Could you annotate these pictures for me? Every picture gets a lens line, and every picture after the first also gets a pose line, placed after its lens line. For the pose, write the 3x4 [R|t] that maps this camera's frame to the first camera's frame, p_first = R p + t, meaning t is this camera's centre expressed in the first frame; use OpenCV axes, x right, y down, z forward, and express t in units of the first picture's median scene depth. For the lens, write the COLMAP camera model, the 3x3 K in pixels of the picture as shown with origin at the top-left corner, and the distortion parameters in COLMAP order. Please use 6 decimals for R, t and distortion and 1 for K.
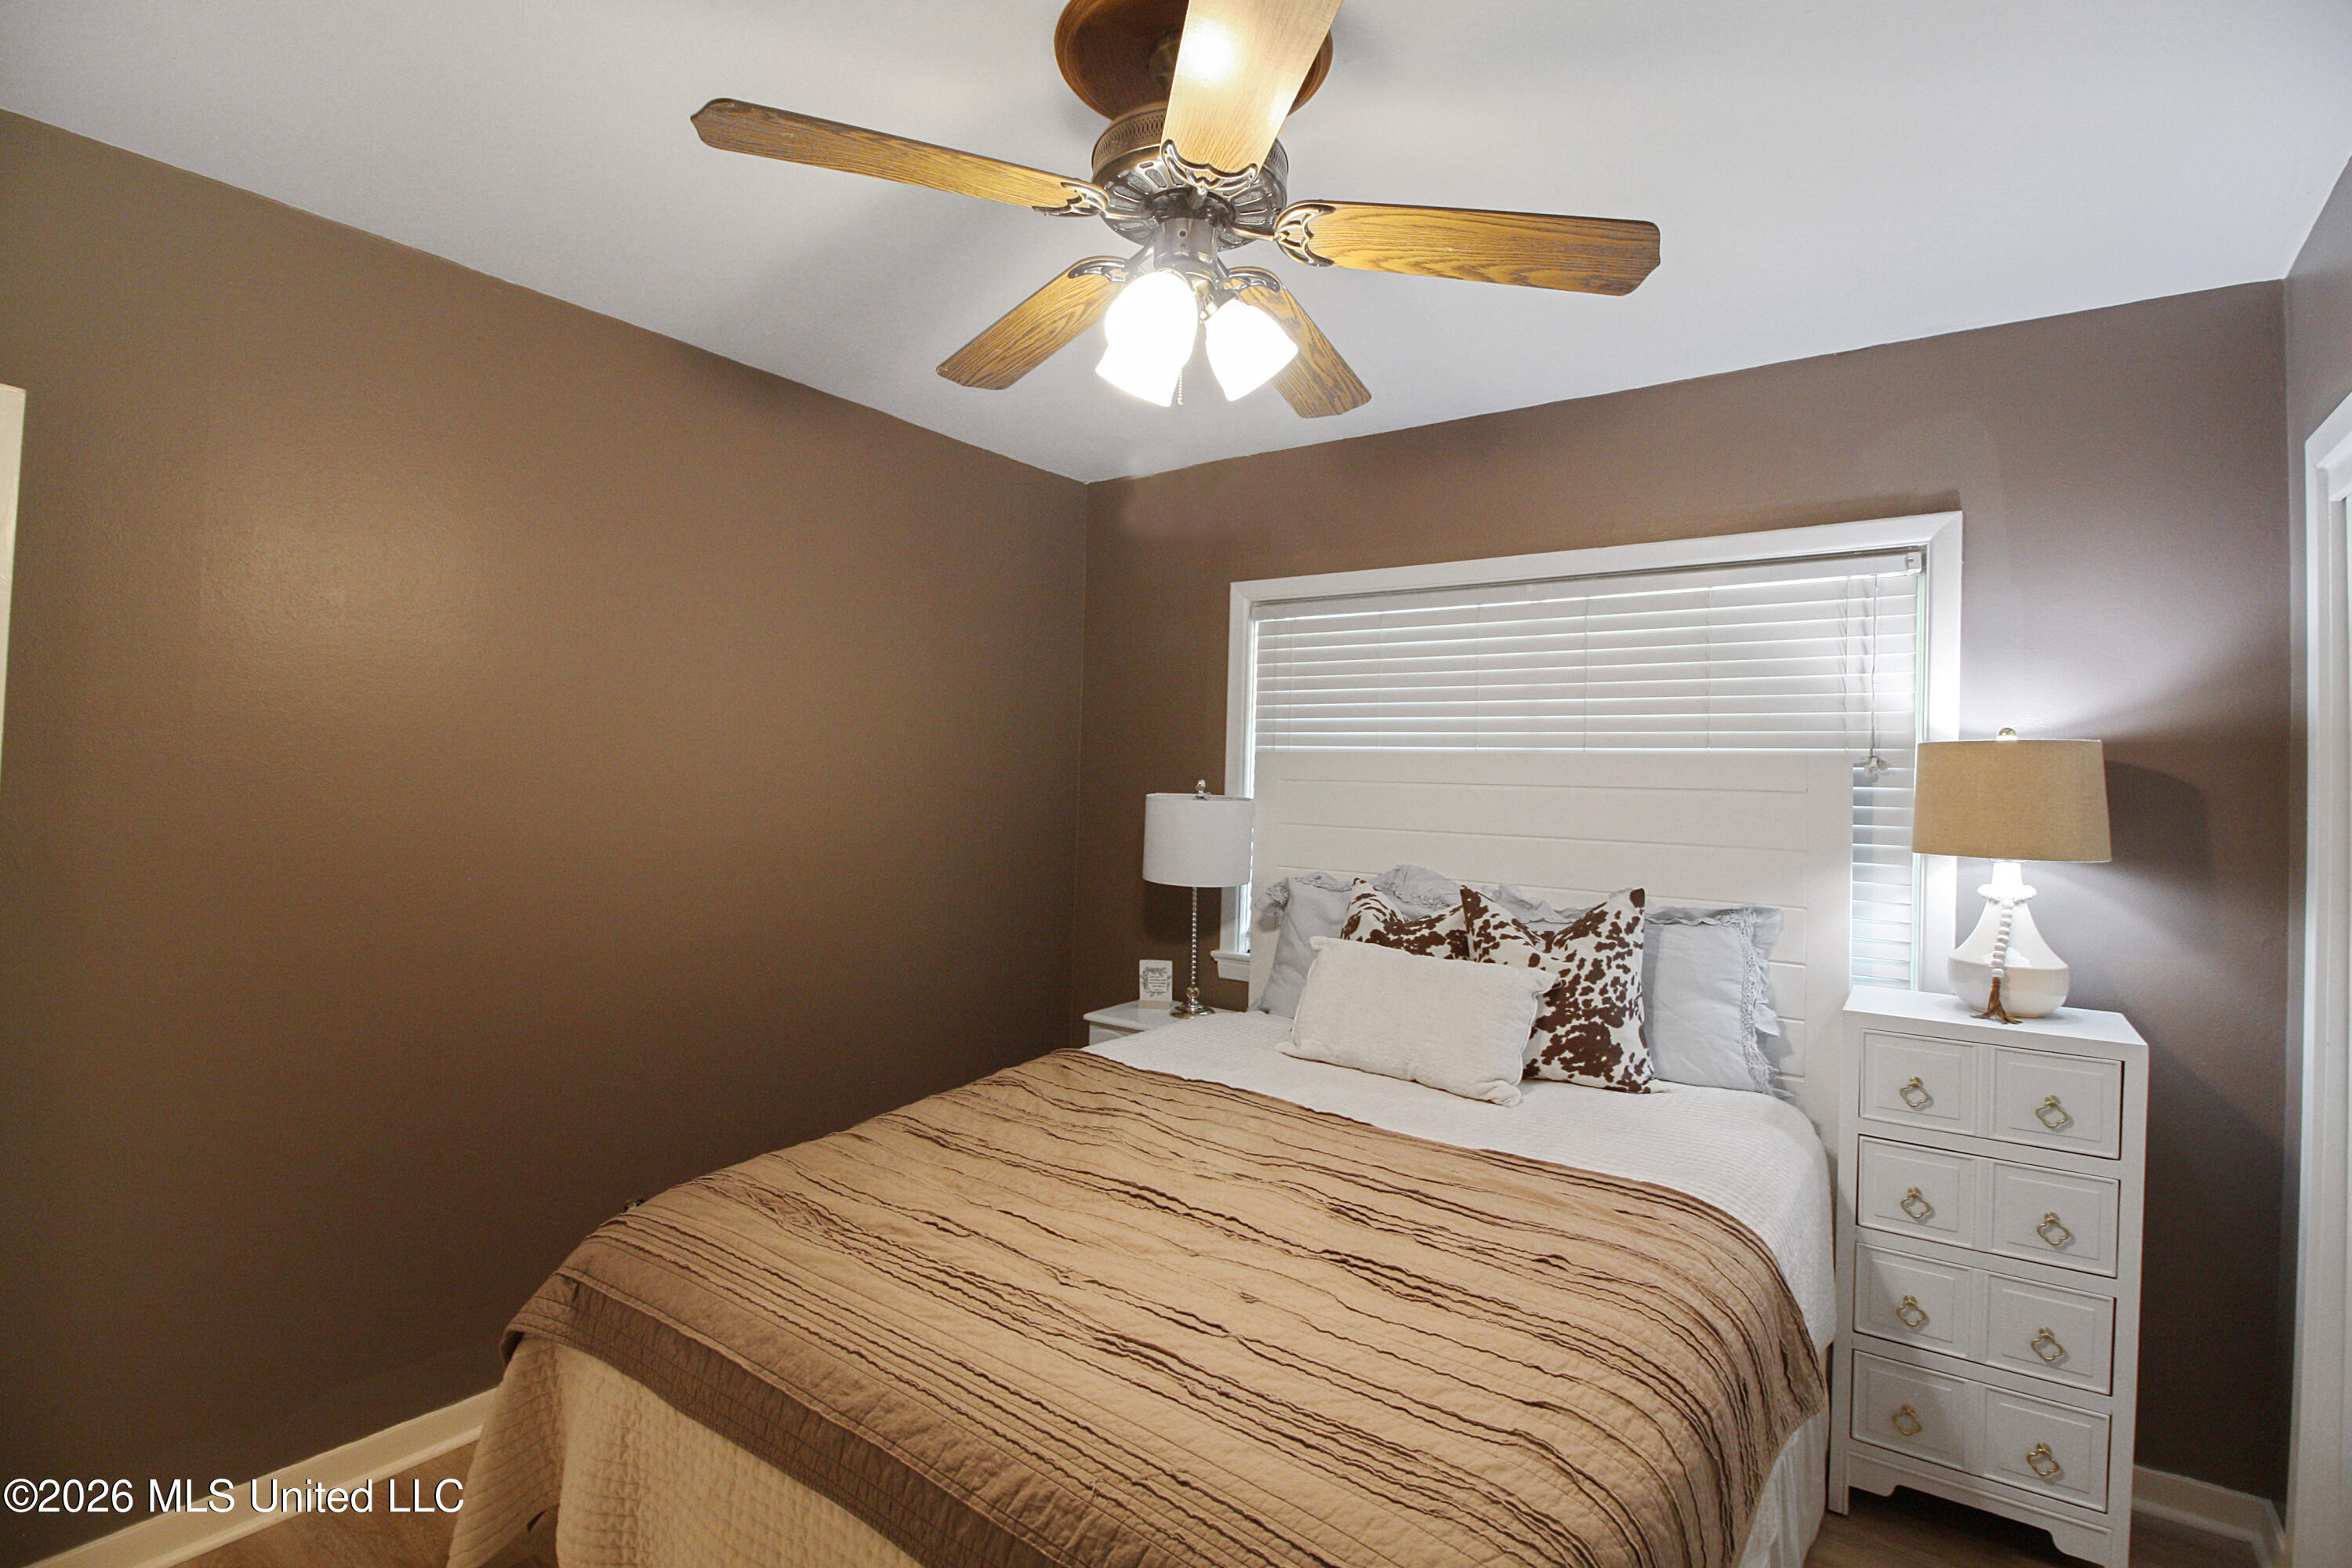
lens RADIAL K [[1119.6, 0, 1192.5], [0, 1119.6, 718.7], [0, 0, 1]] dist [-0.001265, -0.013181]
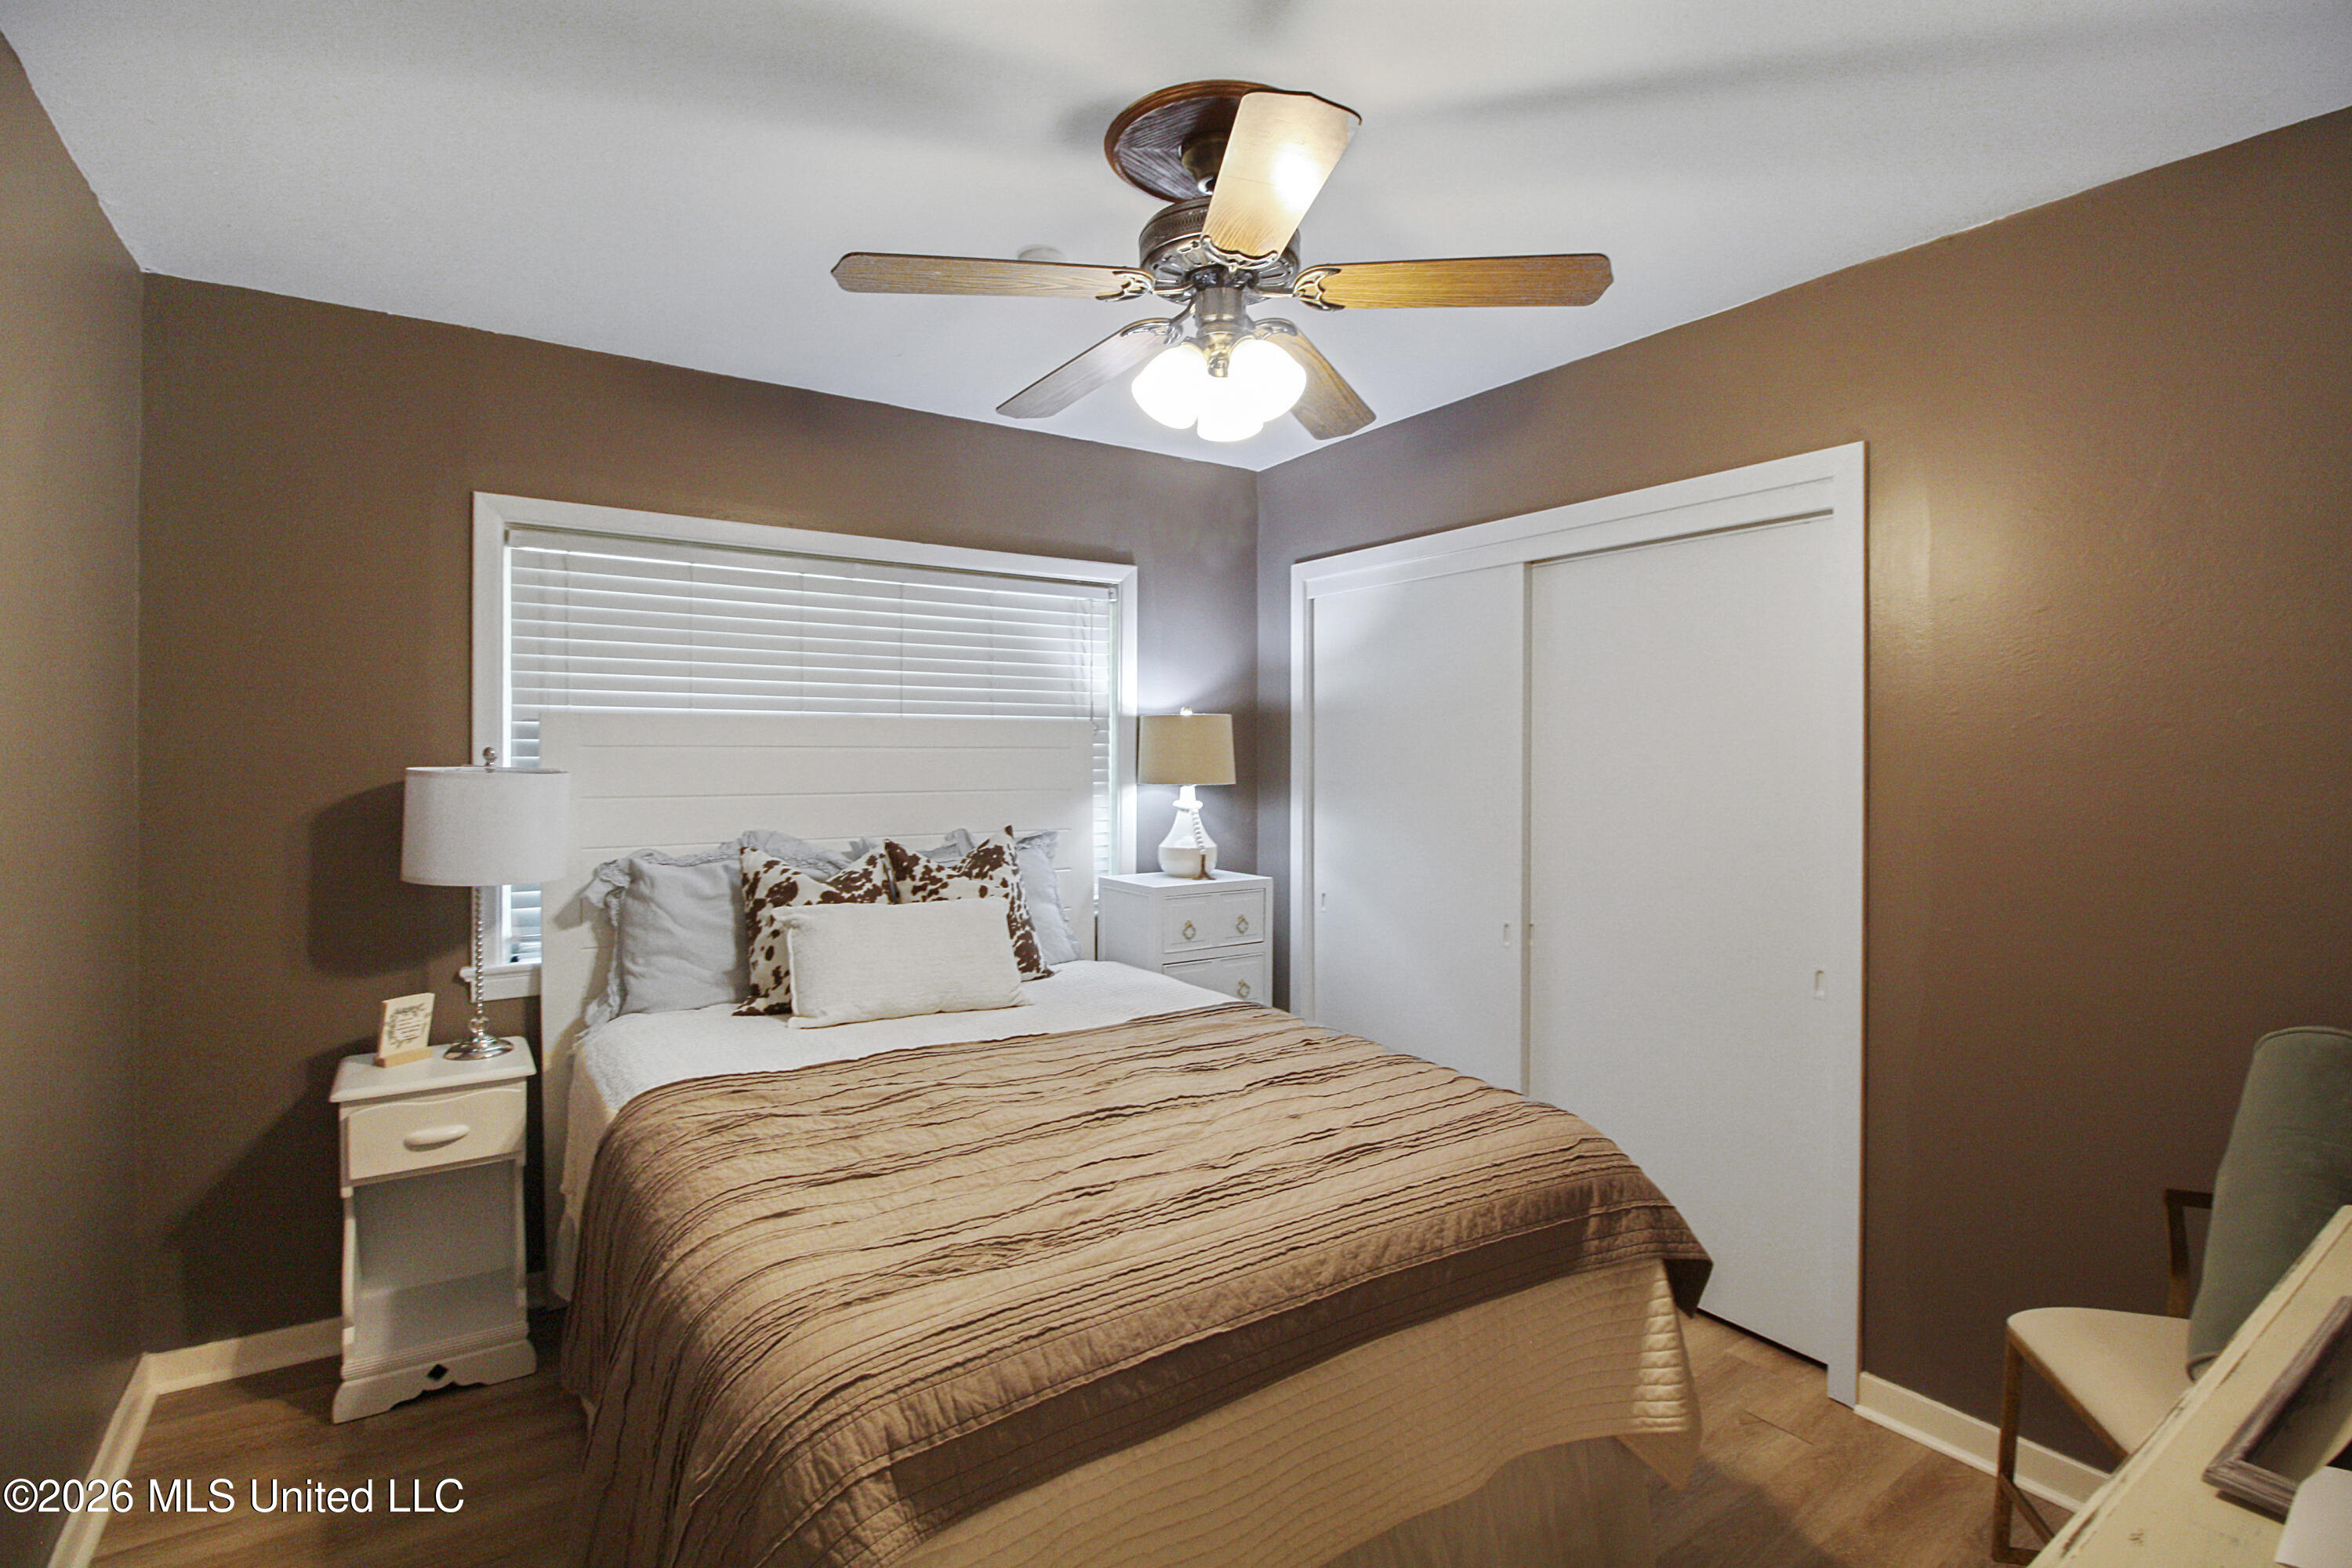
lens RADIAL K [[1119.6, 0, 1192.5], [0, 1119.6, 718.7], [0, 0, 1]] dist [-0.001265, -0.013181]
pose [[0.330580, 0.003080, 0.943773, -0.869864], [-0.043225, 0.998995, 0.011880, 0.006308], [-0.942788, -0.044722, 0.330381, 0.450048]]
